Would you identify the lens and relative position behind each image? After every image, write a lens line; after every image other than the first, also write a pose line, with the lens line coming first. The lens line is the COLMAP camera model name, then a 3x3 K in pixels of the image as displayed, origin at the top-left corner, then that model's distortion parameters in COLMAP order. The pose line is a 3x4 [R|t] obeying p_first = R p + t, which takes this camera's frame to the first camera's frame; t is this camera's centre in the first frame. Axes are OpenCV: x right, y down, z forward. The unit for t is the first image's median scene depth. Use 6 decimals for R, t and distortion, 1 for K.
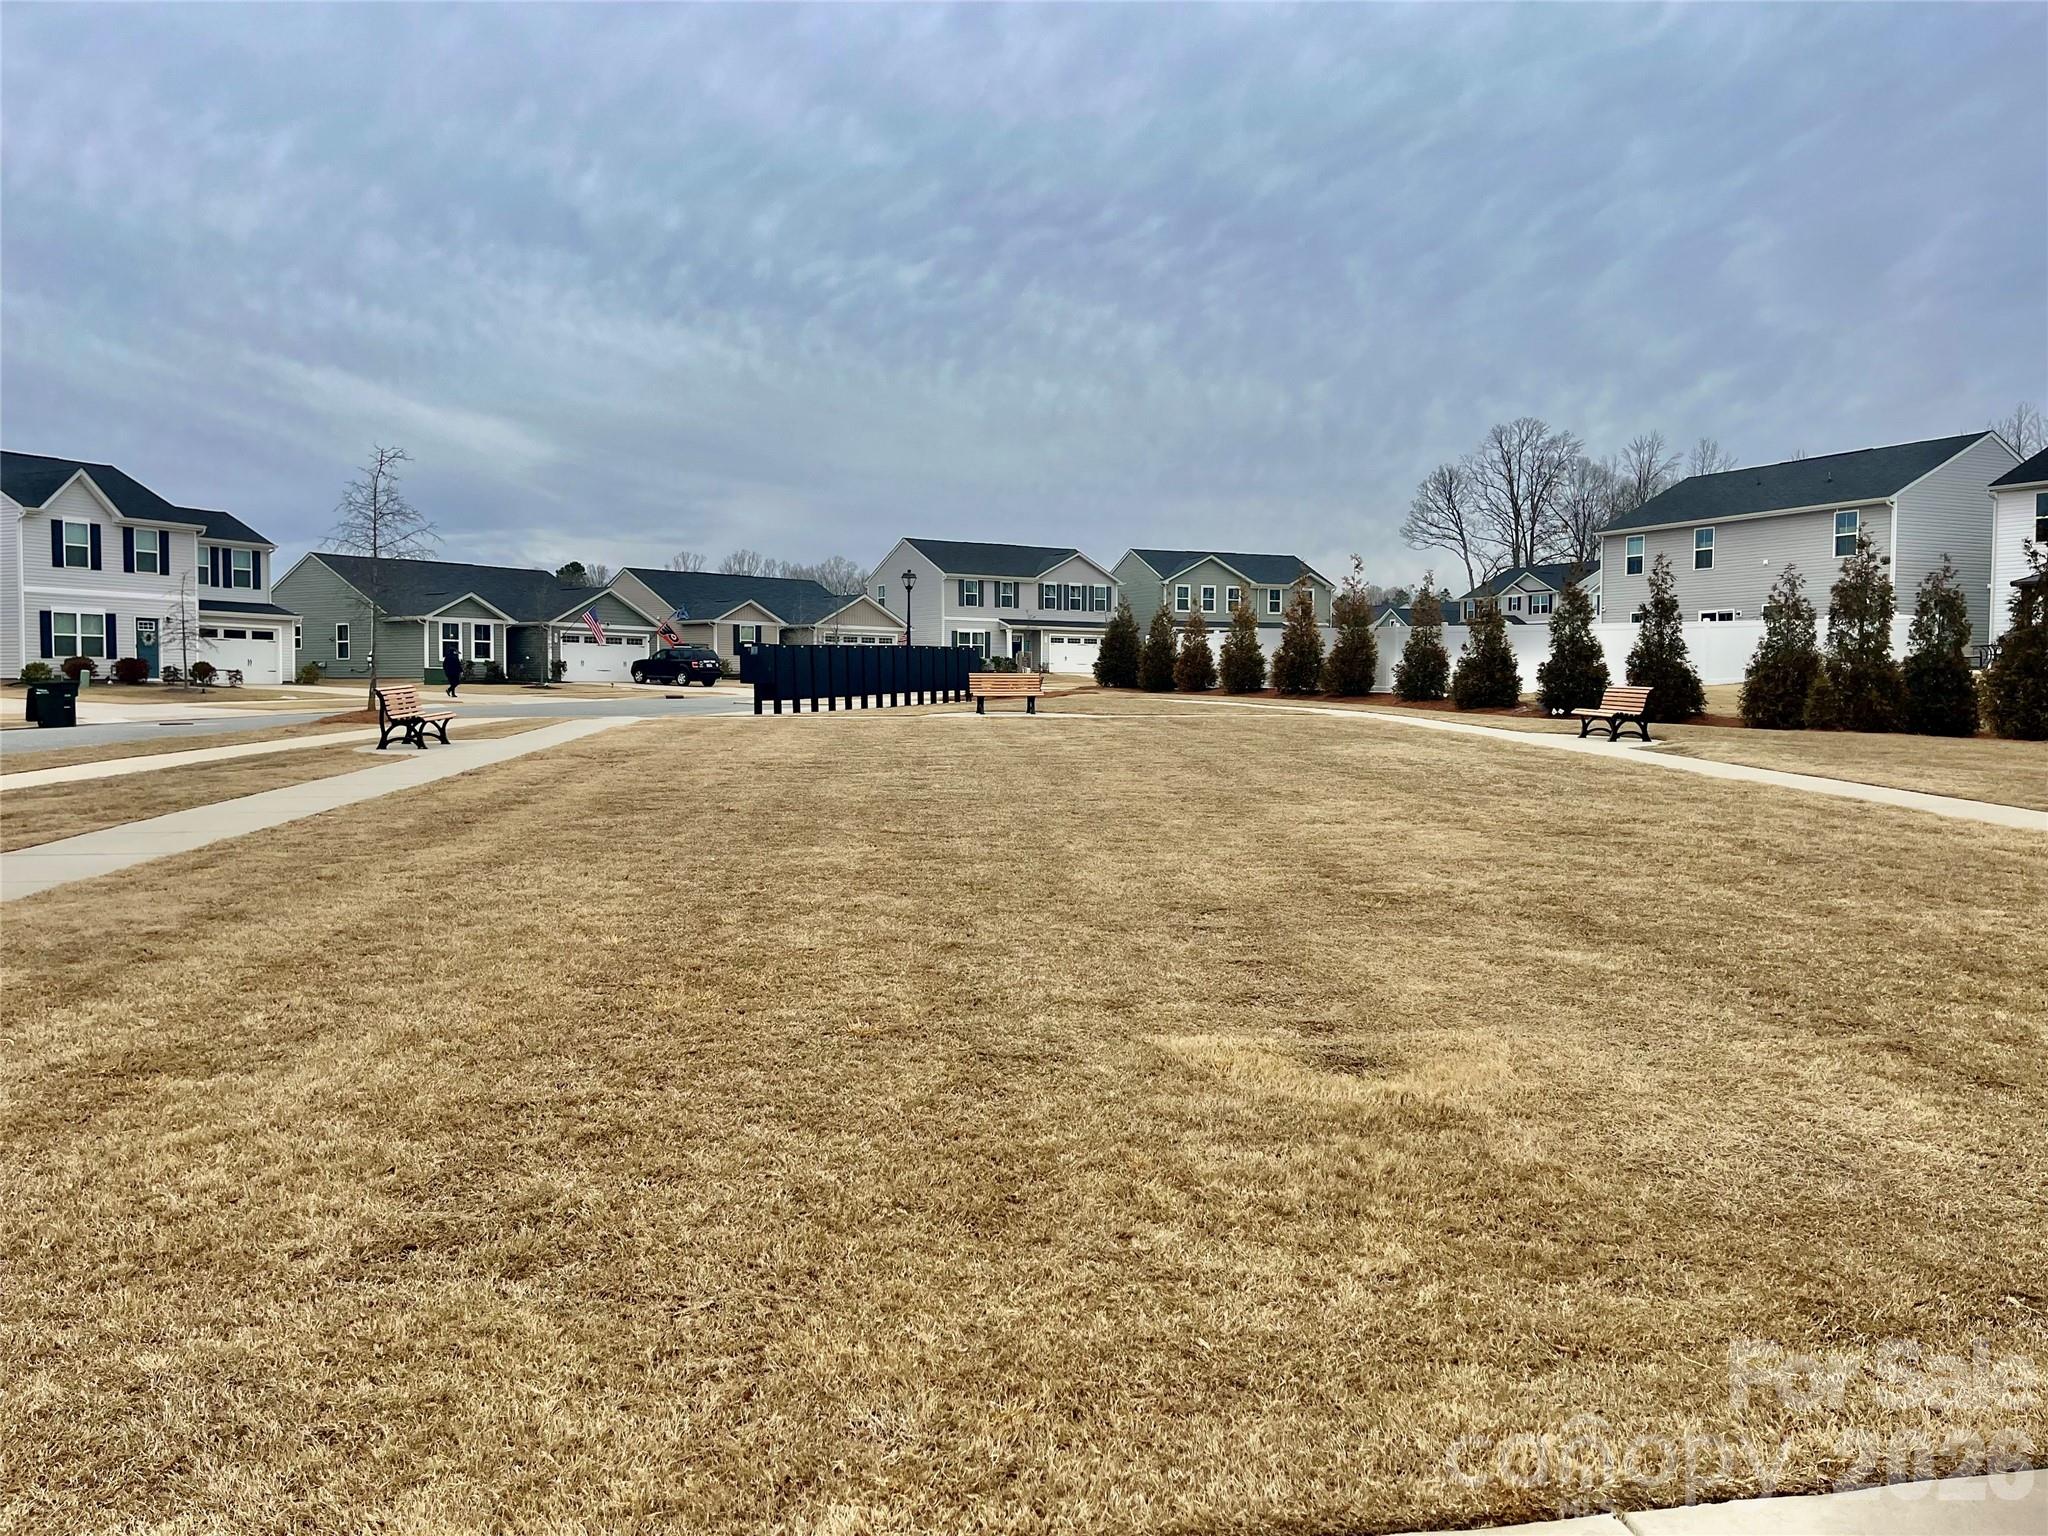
lens RADIAL K [[1529.3, 0, 1024.0], [0, 1529.3, 768.0], [0, 0, 1]] dist [0.004567, -0.000578]
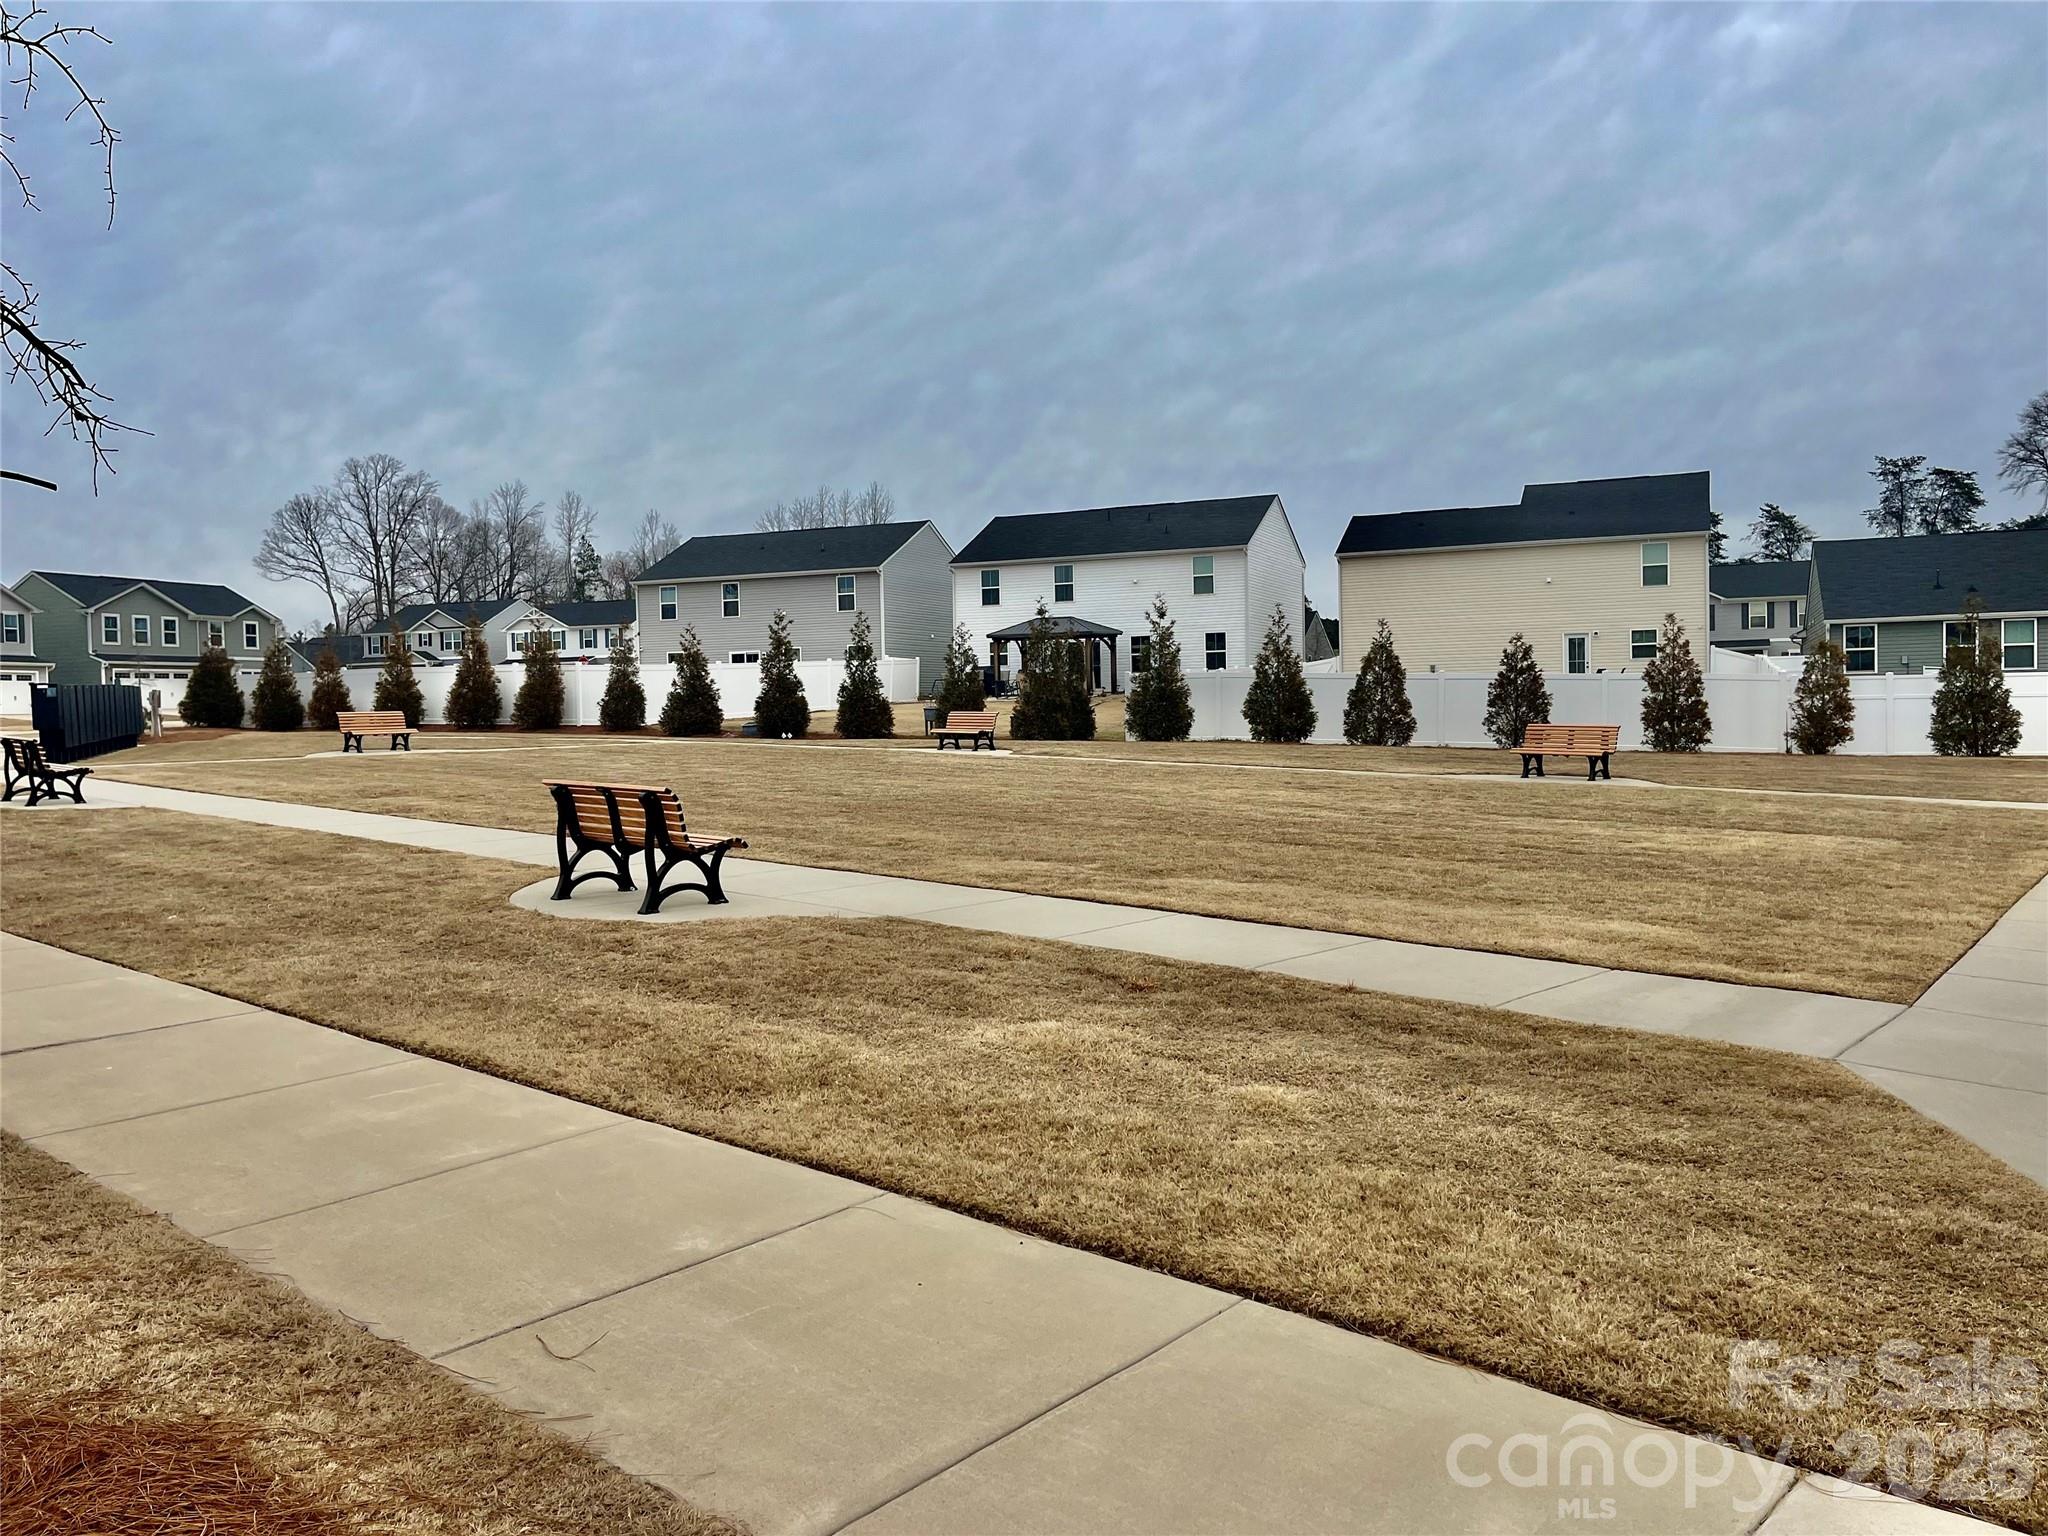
lens RADIAL K [[1529.3, 0, 1024.0], [0, 1529.3, 768.0], [0, 0, 1]] dist [0.004567, -0.000578]
pose [[0.711144, -0.043420, 0.701704, -0.145855], [0.059080, 0.998251, 0.001895, -0.000666], [-0.700559, 0.040109, 0.712466, -0.003346]]
